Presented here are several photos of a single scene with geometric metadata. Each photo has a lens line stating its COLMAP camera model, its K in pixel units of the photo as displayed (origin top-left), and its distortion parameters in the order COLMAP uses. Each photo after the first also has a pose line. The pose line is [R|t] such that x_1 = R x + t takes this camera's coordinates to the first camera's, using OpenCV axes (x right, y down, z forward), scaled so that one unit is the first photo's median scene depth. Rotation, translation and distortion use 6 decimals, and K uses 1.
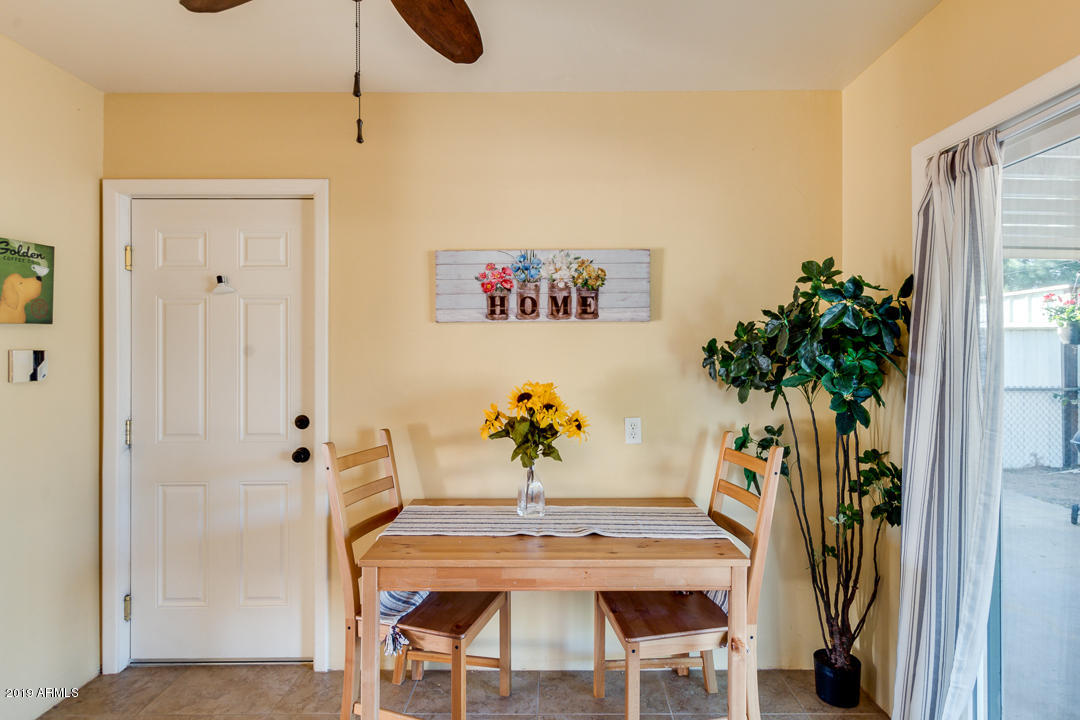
lens RADIAL K [[586.2, 0, 547.3], [0, 586.2, 350.6], [0, 0, 1]] dist [0.010938, -0.006159]
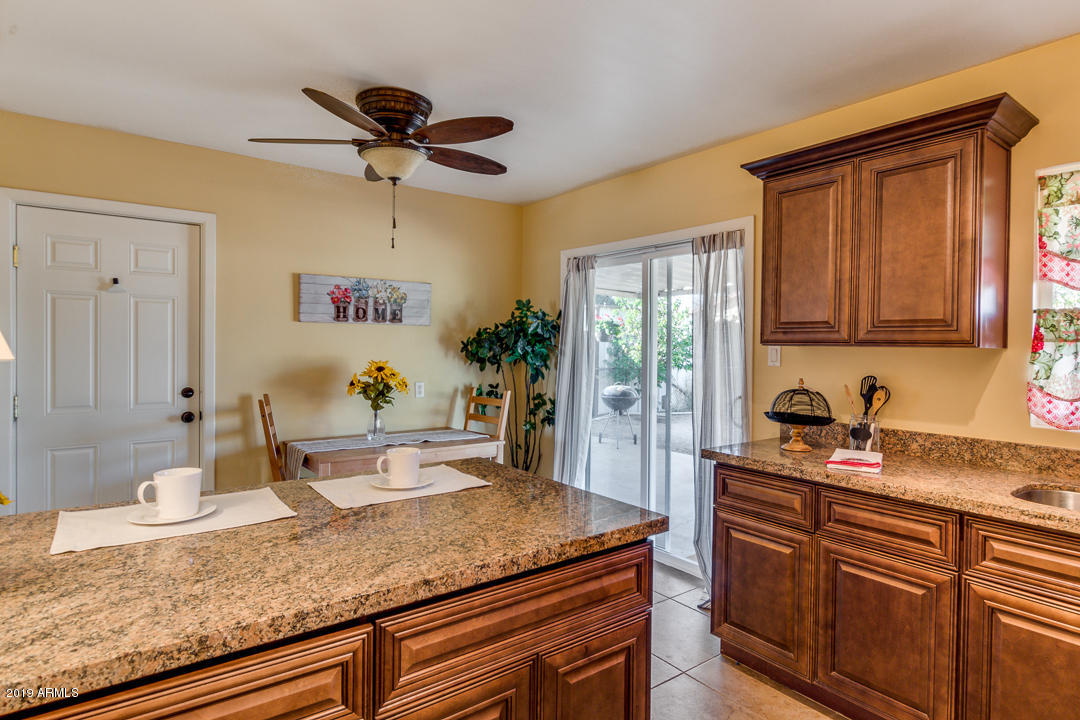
lens RADIAL K [[586.2, 0, 529.9], [0, 586.2, 354.4], [0, 0, 1]] dist [0.010938, -0.006159]
pose [[0.808103, 0.002339, 0.589037, -0.597848], [-0.013125, 0.999815, 0.014036, 0.006037], [-0.588895, -0.019074, 0.807984, -0.552489]]
